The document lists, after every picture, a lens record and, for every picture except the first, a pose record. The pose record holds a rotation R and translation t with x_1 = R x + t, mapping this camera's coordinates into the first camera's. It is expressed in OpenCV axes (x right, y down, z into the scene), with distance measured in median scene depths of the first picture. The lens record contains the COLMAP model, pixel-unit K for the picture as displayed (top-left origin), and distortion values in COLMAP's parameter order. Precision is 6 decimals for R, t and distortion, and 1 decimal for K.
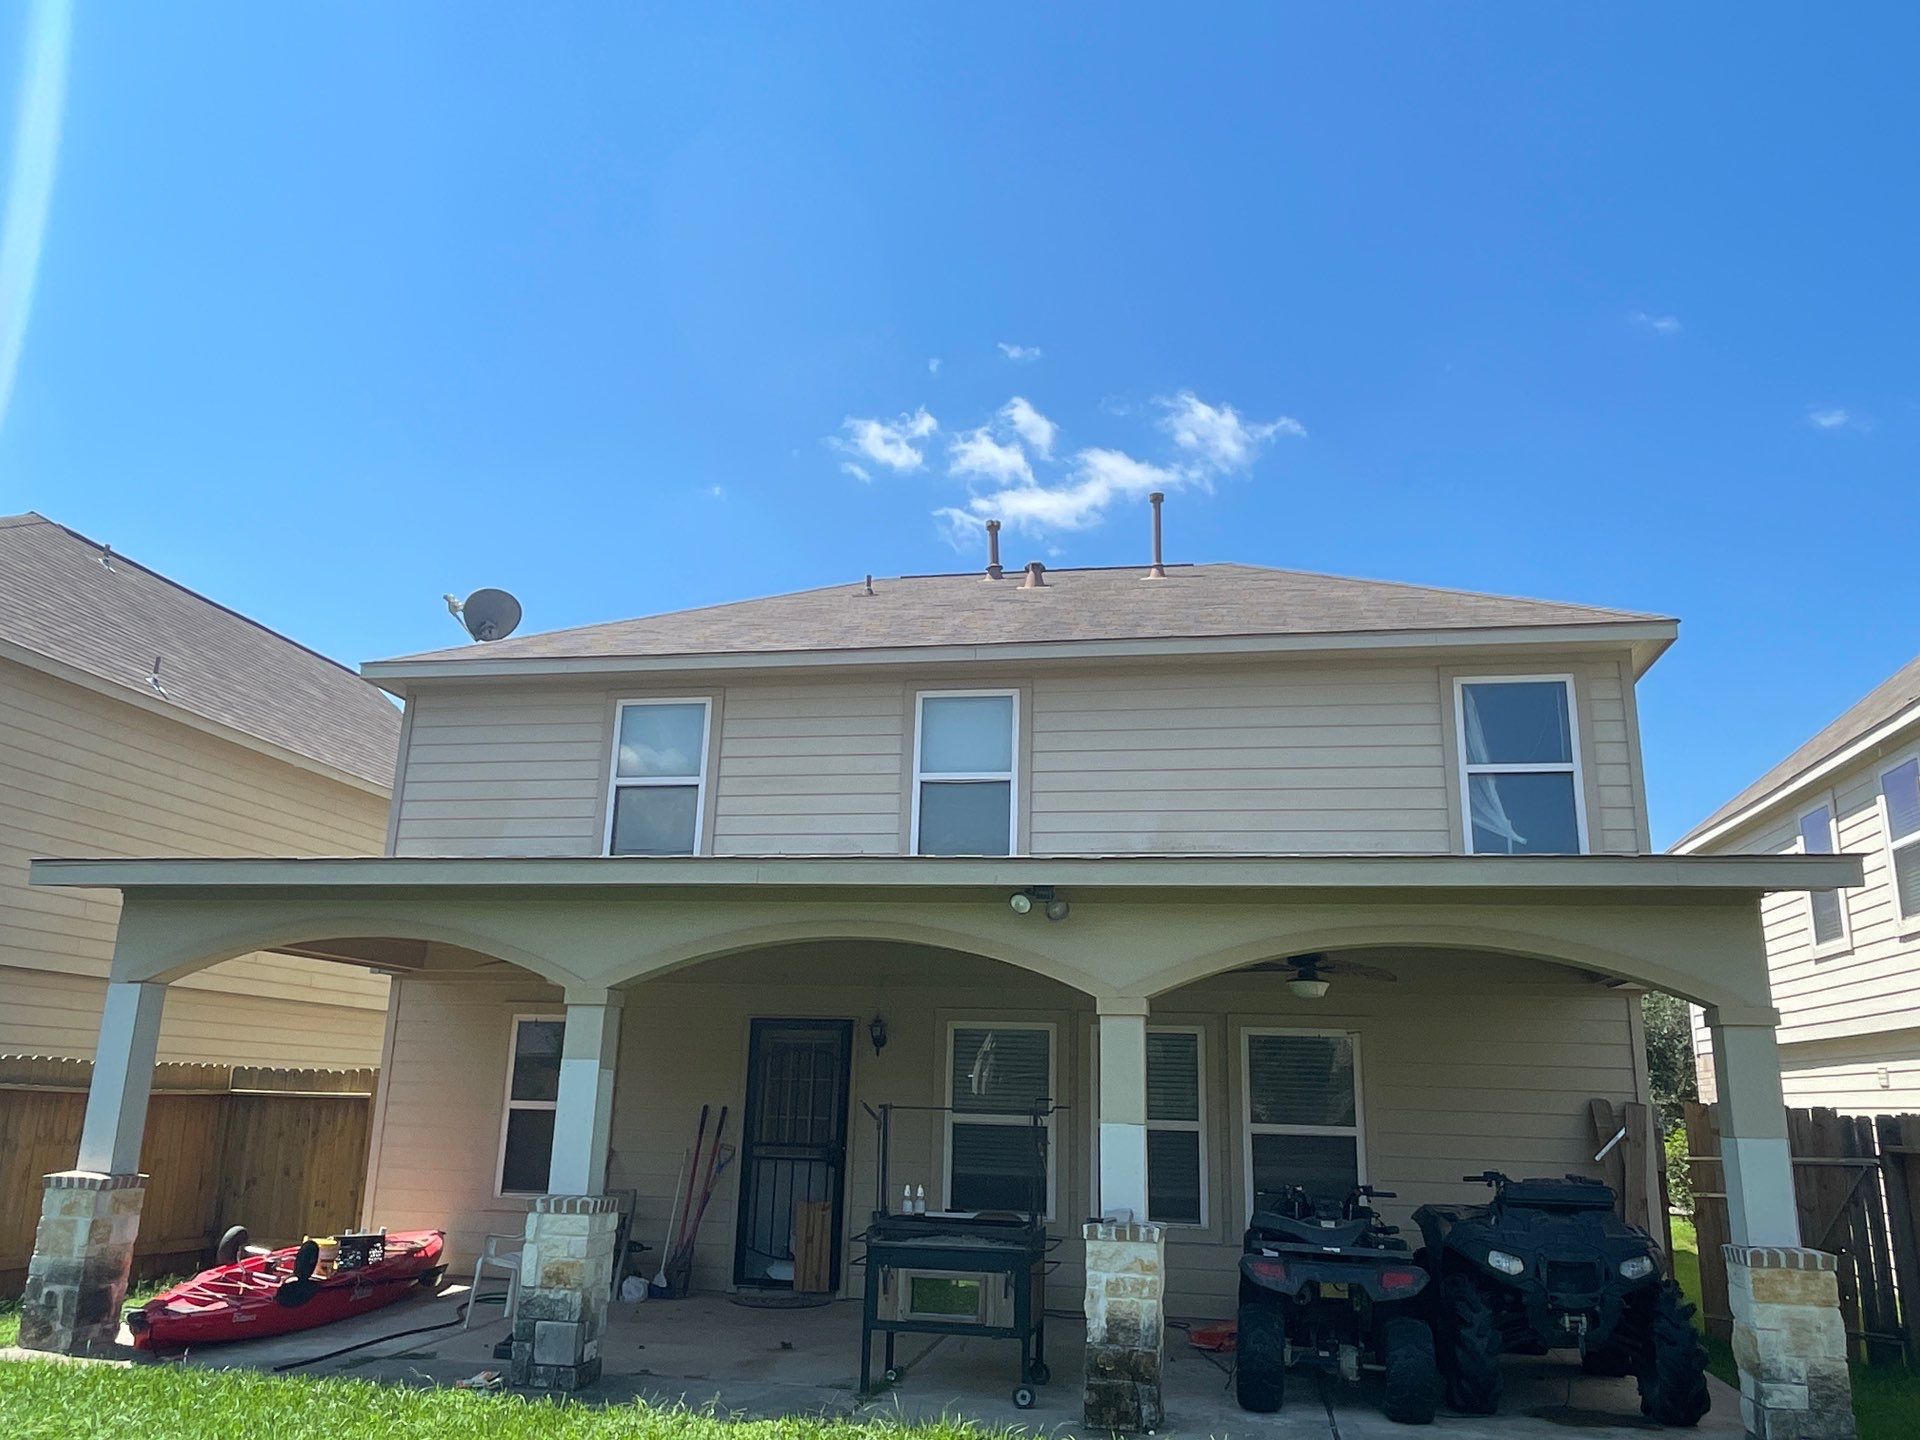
lens RADIAL K [[1437.9, 0, 956.6], [0, 1437.9, 719.9], [0, 0, 1]] dist [0.004843, -0.026702]
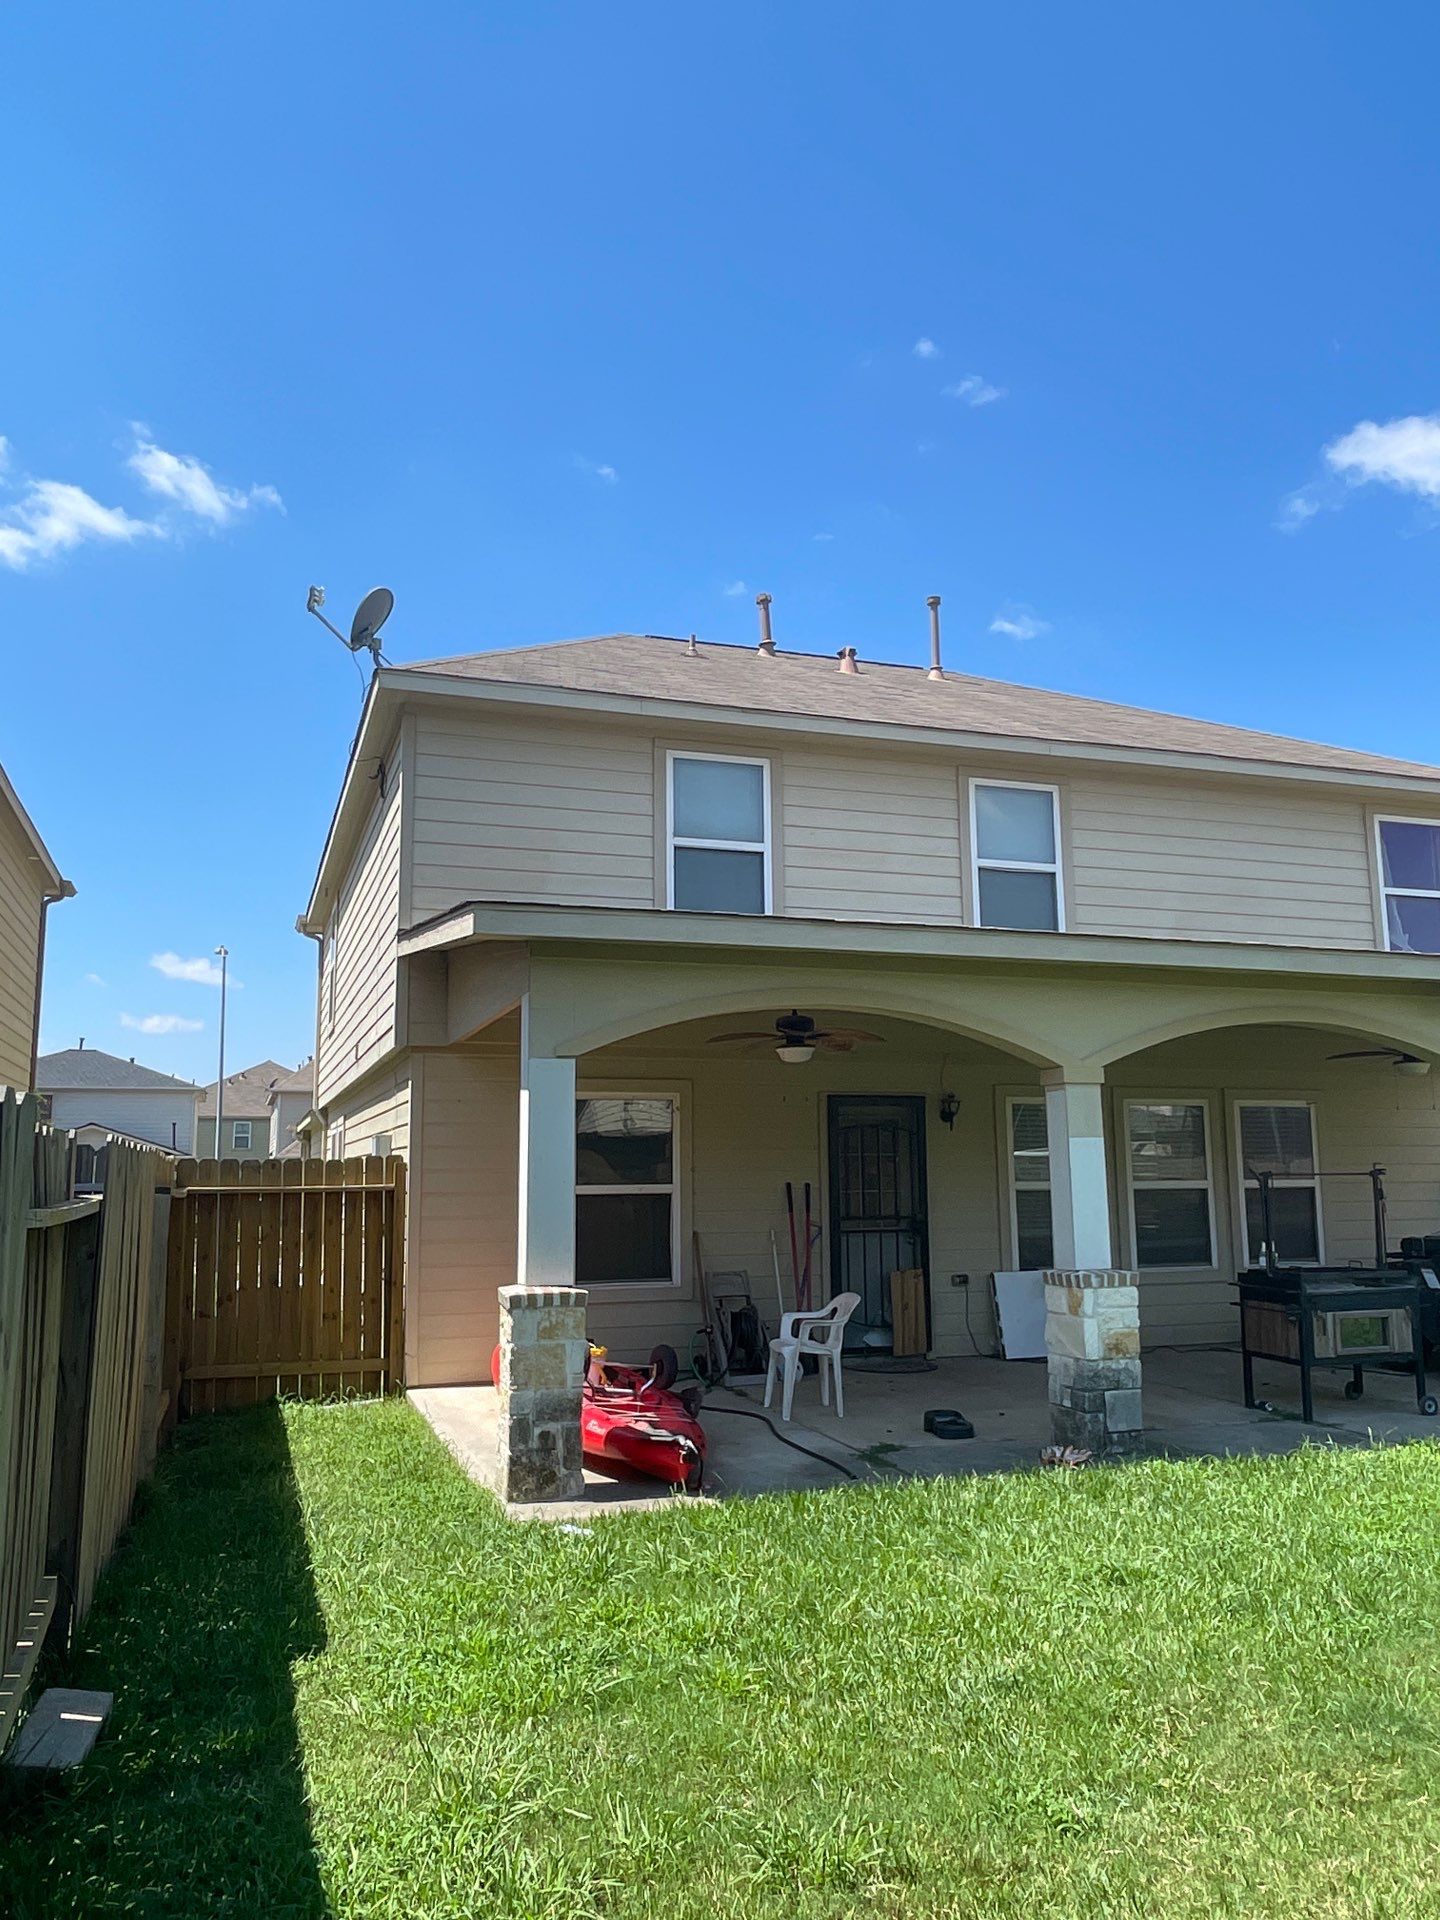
lens RADIAL K [[1437.9, 0, 717.2], [0, 1437.9, 954.7], [0, 0, 1]] dist [0.004843, -0.026702]
pose [[0.869084, 0.041842, 0.492892, -0.732270], [-0.096555, 0.991599, 0.086072, 0.036899], [-0.485150, -0.122395, 0.865823, 0.206481]]
